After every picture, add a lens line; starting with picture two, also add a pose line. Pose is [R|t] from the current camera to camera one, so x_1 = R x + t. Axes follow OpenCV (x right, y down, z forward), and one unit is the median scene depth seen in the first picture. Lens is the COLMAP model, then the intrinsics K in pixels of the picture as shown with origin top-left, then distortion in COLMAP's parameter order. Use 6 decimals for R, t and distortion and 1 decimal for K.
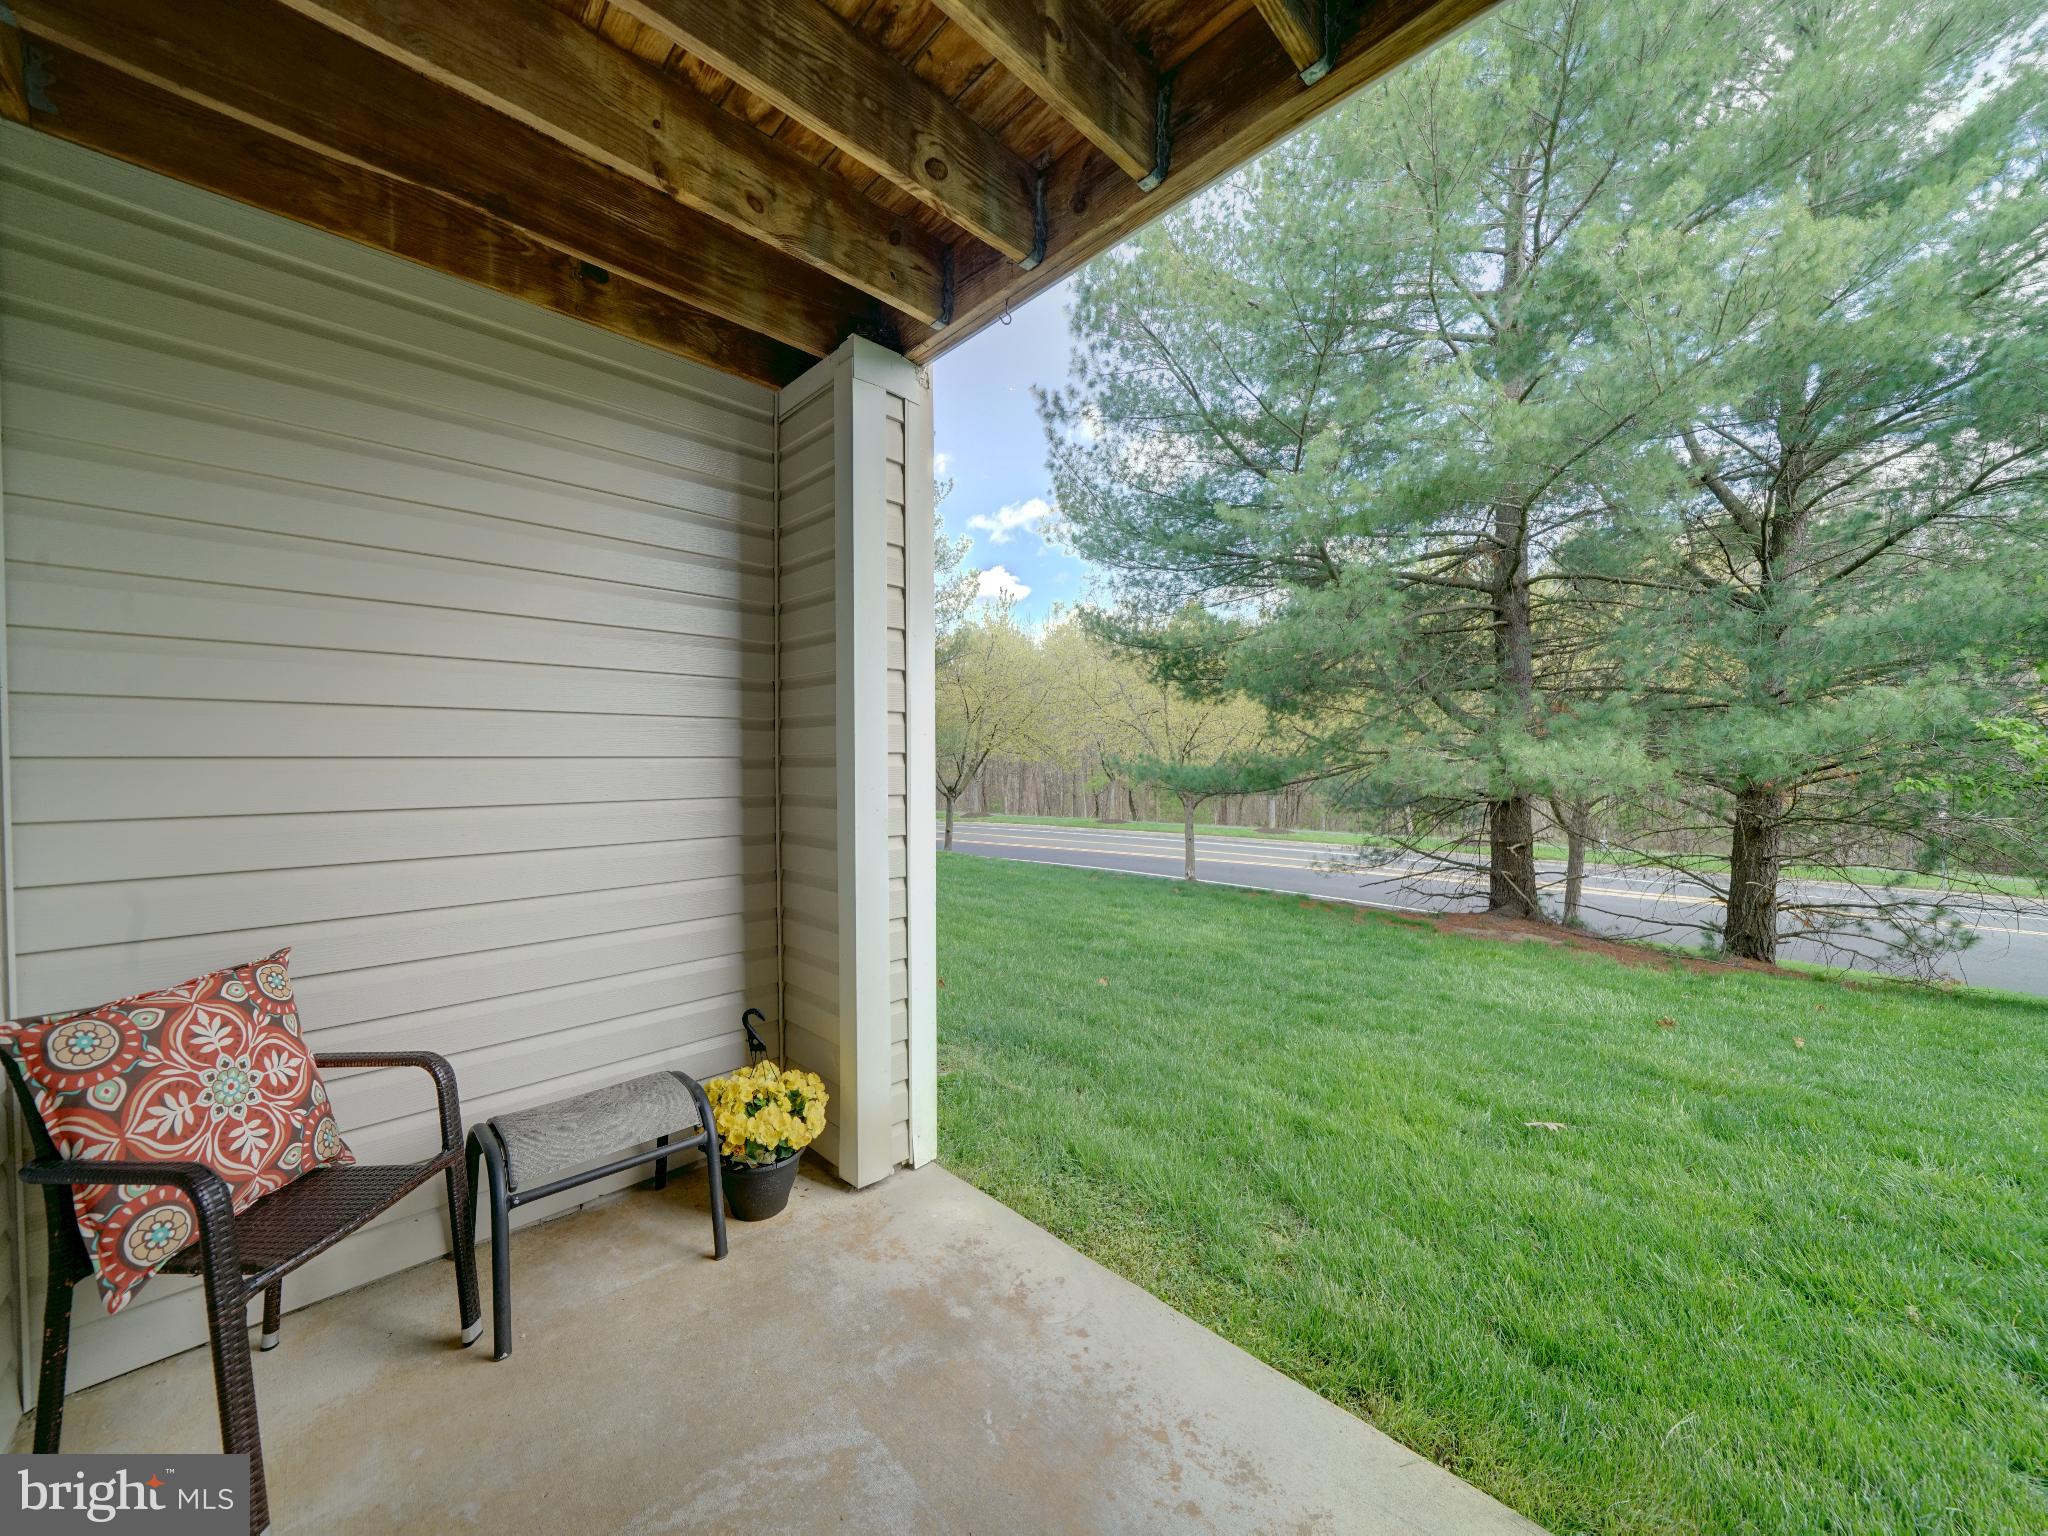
lens RADIAL K [[759.7, 0, 1020.5], [0, 759.7, 766.3], [0, 0, 1]] dist [0.004805, 0.001712]
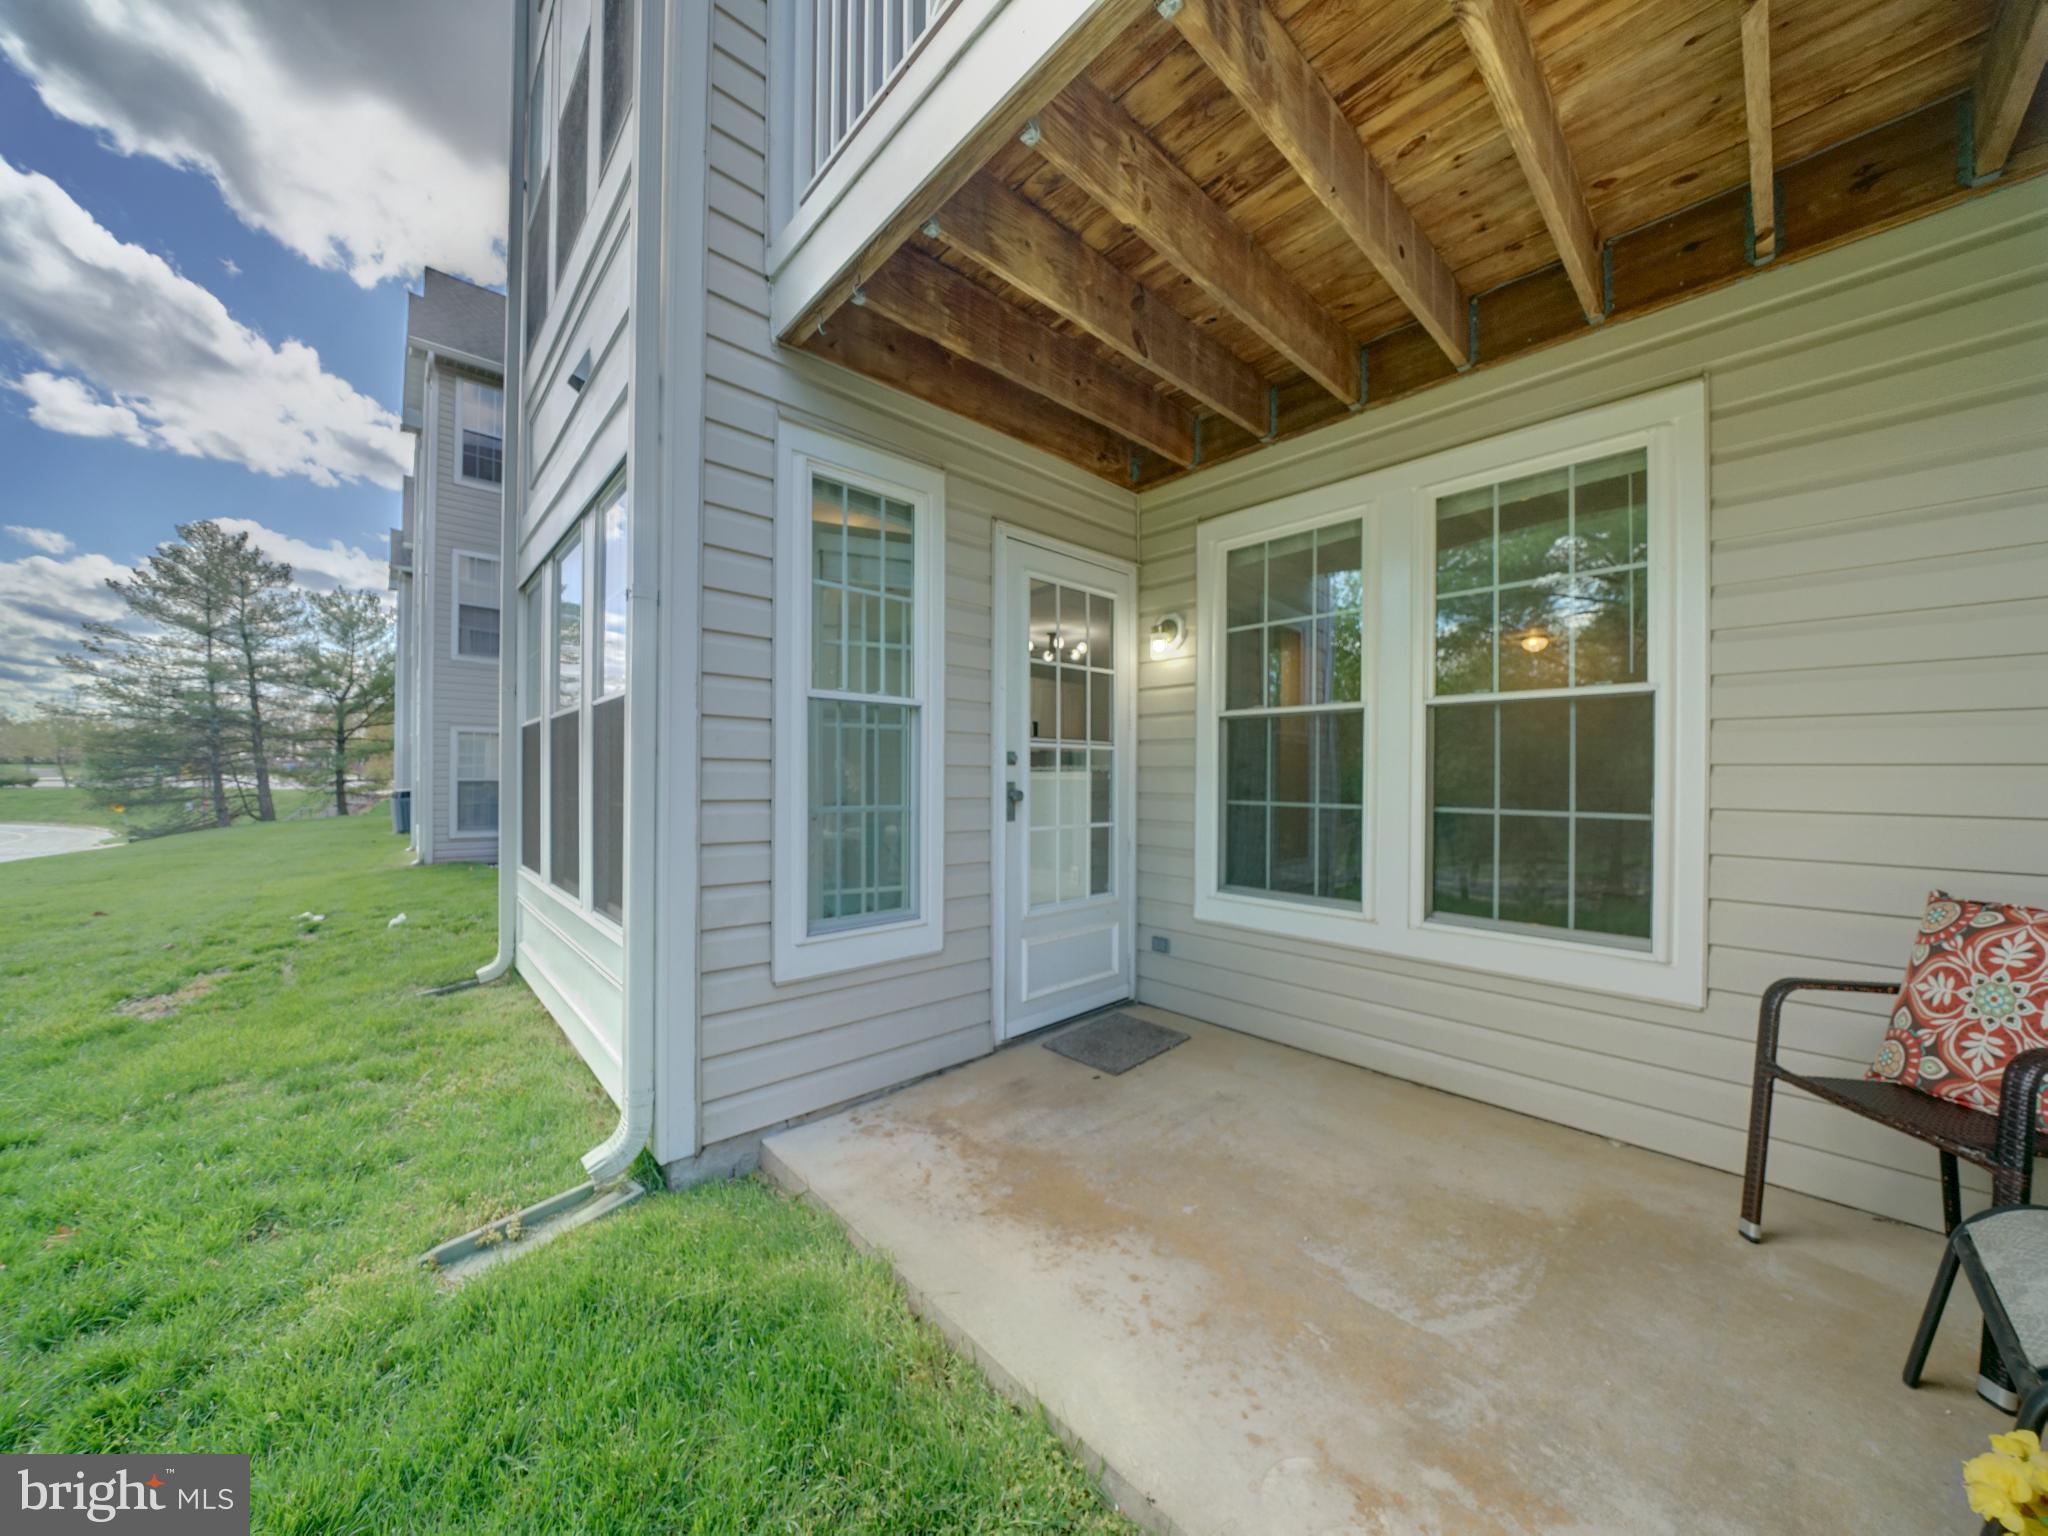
lens RADIAL K [[711.3, 0, 1027.0], [0, 711.3, 773.4], [0, 0, 1]] dist [-0.016891, 0.000607]
pose [[-0.999739, 0.002485, 0.022703, 0.352380], [0.002524, 0.999995, 0.001710, 0.086090], [-0.022699, 0.001767, -0.999741, 2.054345]]
